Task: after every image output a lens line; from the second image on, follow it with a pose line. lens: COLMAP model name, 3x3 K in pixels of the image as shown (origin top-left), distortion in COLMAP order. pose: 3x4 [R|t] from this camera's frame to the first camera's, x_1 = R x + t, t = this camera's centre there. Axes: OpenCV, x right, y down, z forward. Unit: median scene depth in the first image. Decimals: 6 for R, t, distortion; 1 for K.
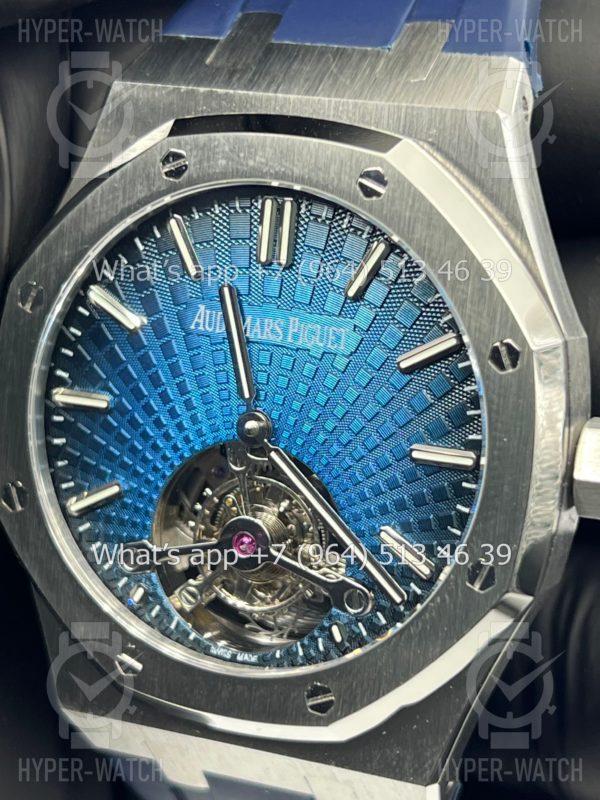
lens RADIAL K [[1888.8, 0, 300.0], [0, 1888.8, 400.0], [0, 0, 1]] dist [0.282485, -0.327261]
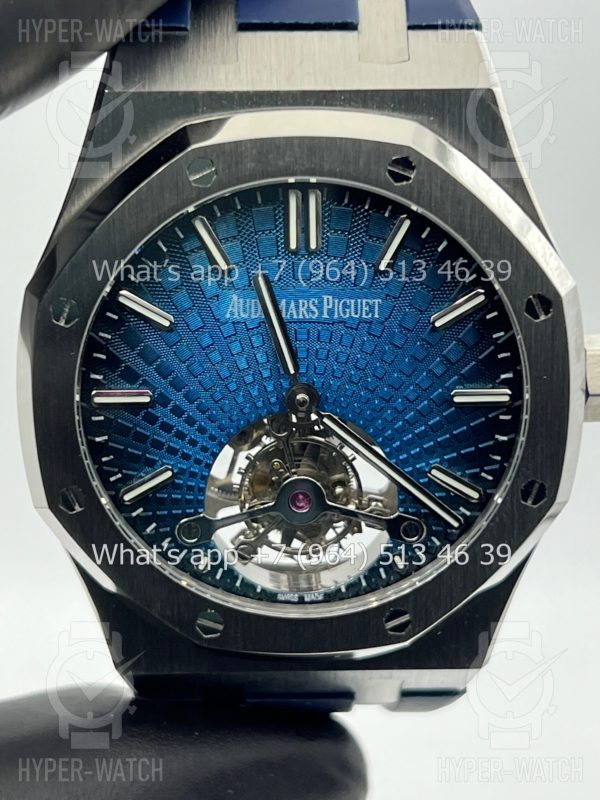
lens RADIAL K [[1888.8, 0, 300.0], [0, 1888.8, 400.0], [0, 0, 1]] dist [0.282485, -0.327261]
pose [[0.912241, -0.198204, 0.358513, -0.421908], [0.135546, 0.971906, 0.192421, -0.197352], [-0.386580, -0.126940, 0.913478, -0.000366]]
